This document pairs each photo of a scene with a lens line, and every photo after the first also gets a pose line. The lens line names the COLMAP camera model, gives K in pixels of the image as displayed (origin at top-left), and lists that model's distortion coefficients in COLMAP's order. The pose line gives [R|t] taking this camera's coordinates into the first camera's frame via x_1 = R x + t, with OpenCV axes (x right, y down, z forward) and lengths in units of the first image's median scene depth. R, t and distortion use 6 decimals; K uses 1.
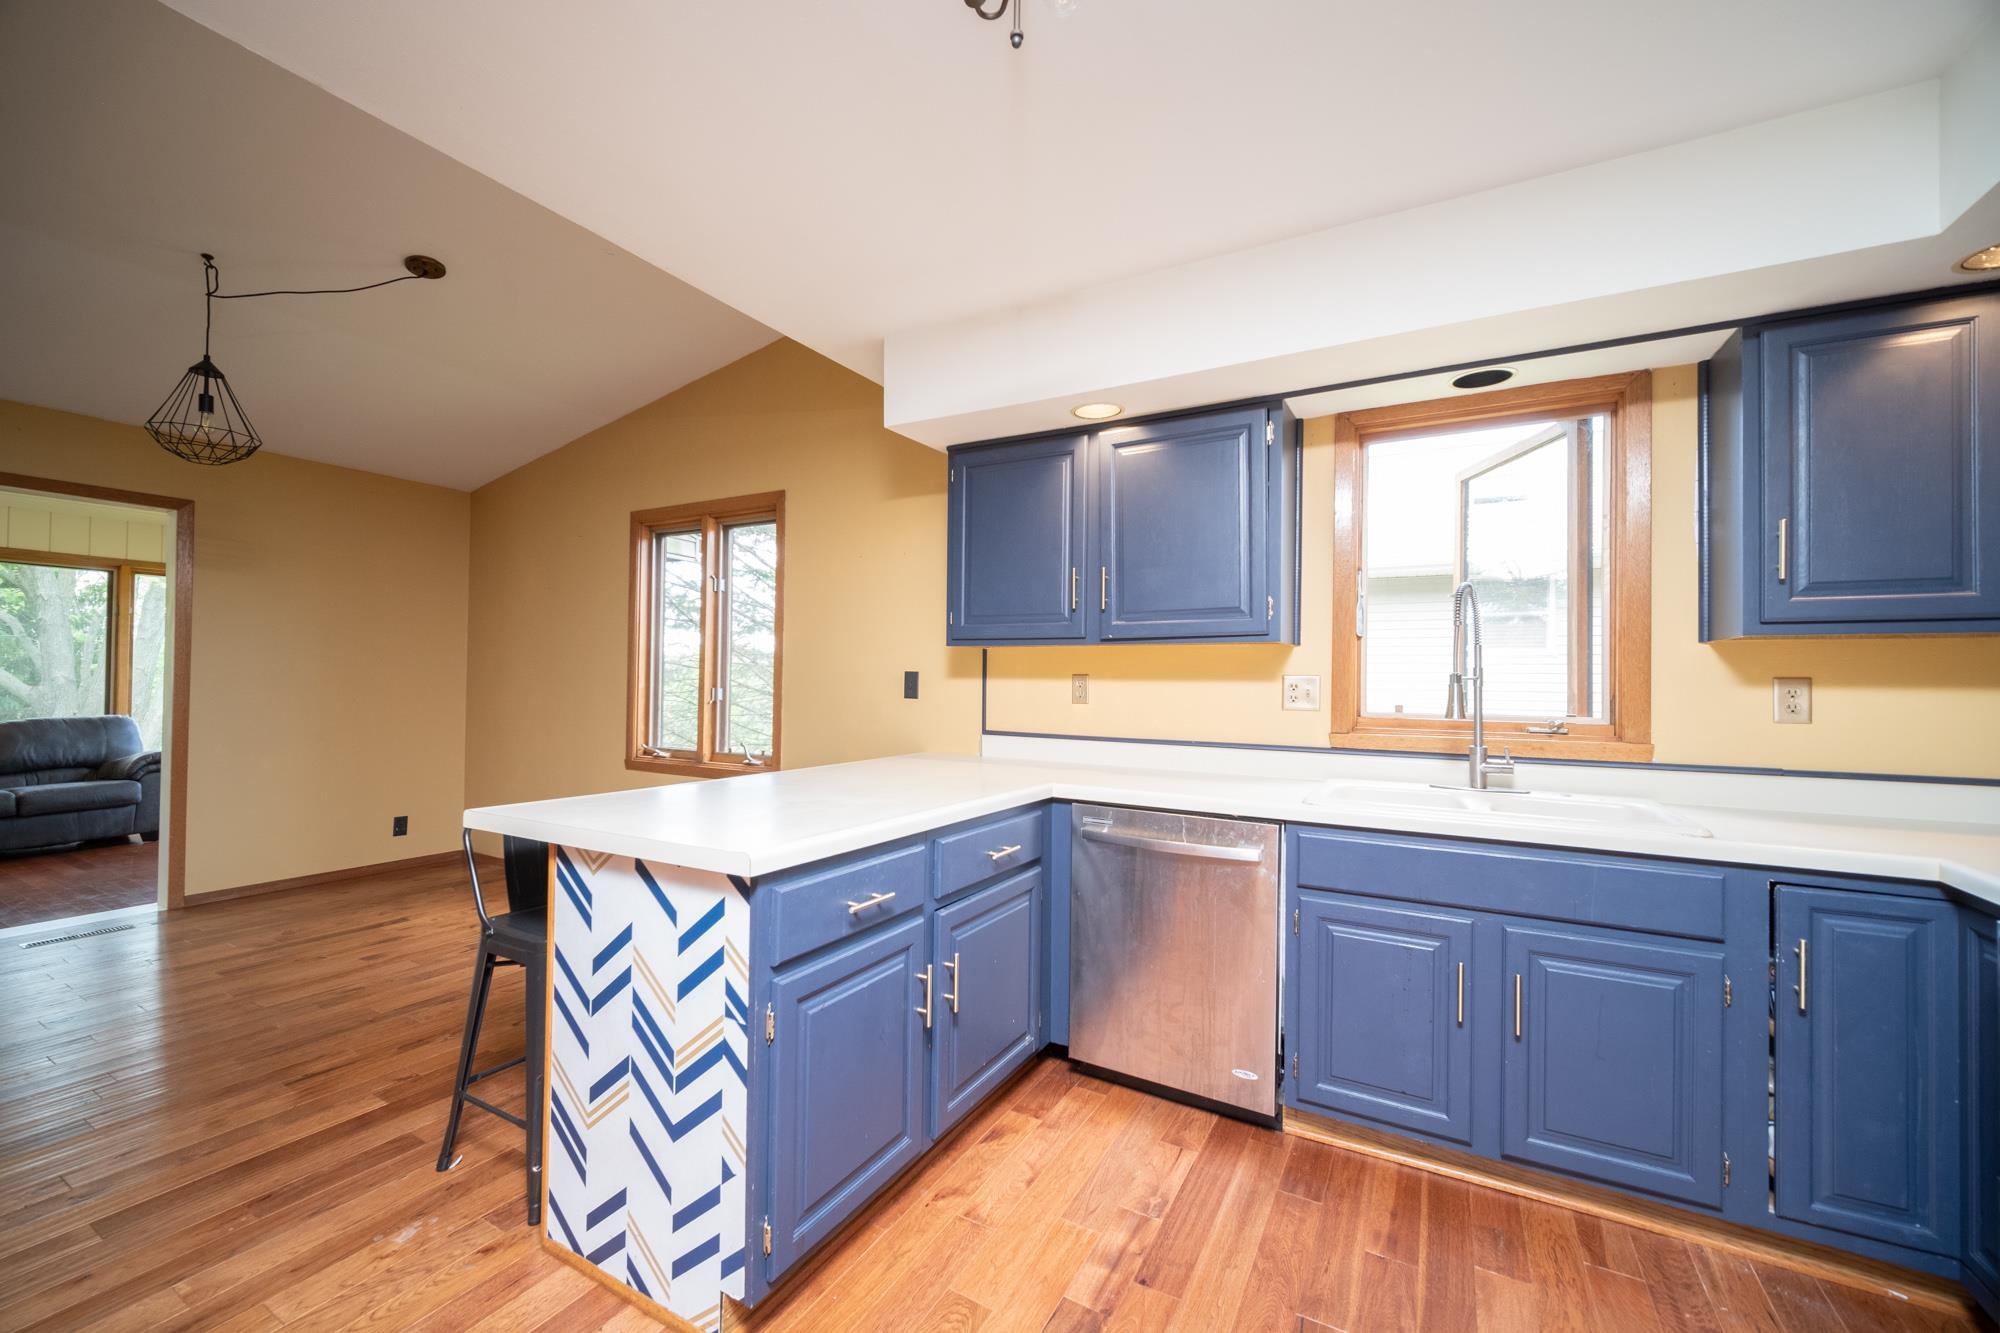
lens RADIAL K [[798.7, 0, 1000.0], [0, 798.7, 666.5], [0, 0, 1]] dist [-0.000795, 0.000070]
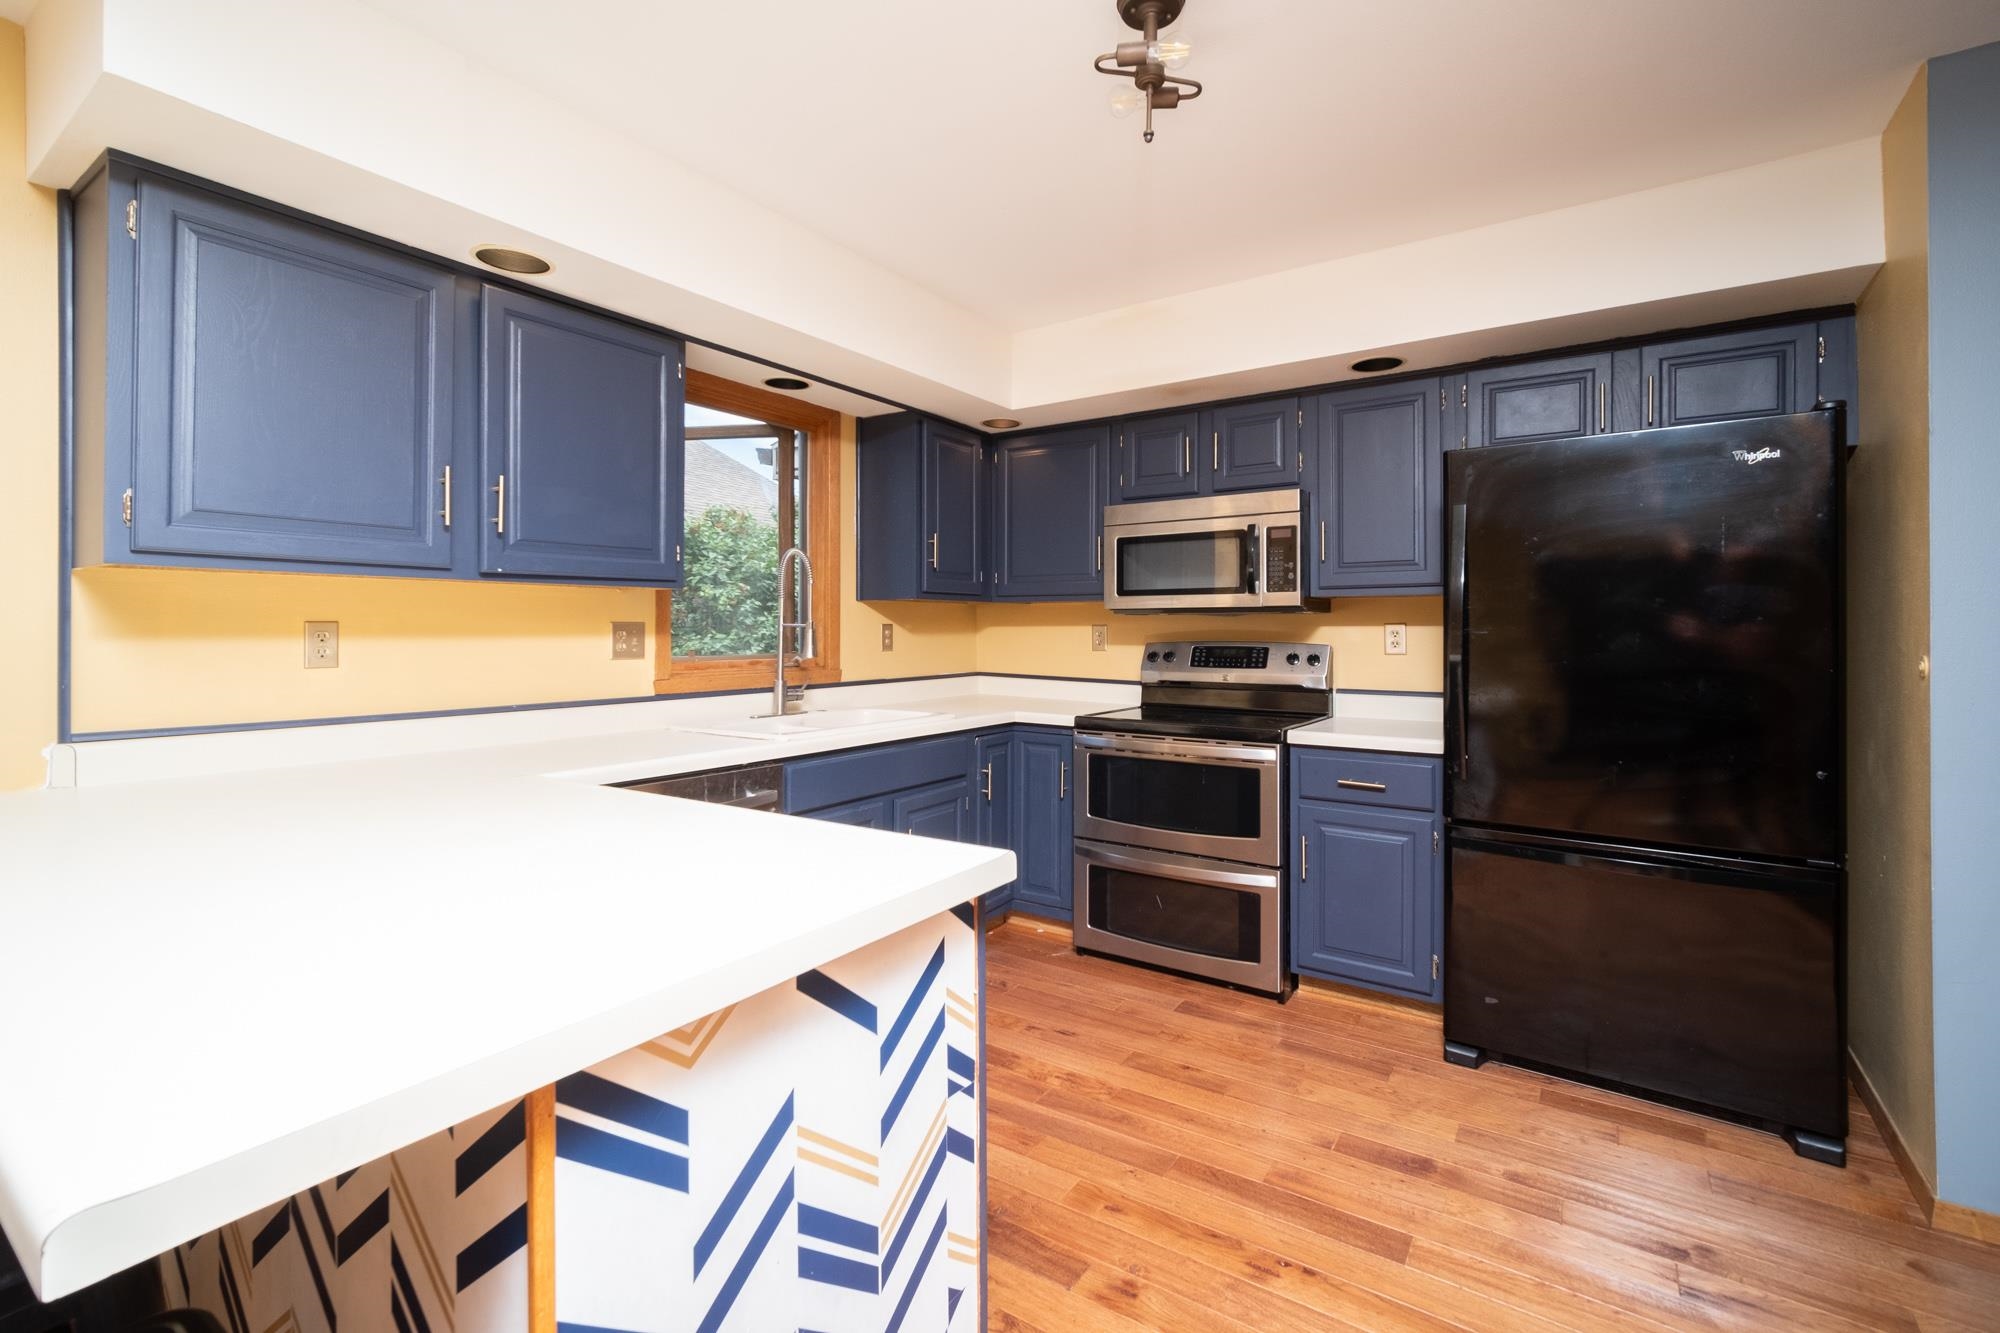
lens RADIAL K [[859.6, 0, 998.4], [0, 859.6, 615.4], [0, 0, 1]] dist [0.000961, 0.000061]
pose [[0.088745, 0.004099, 0.996046, -0.744235], [-0.020590, 0.999785, -0.002280, -0.005273], [-0.995842, -0.020306, 0.088810, 0.583868]]
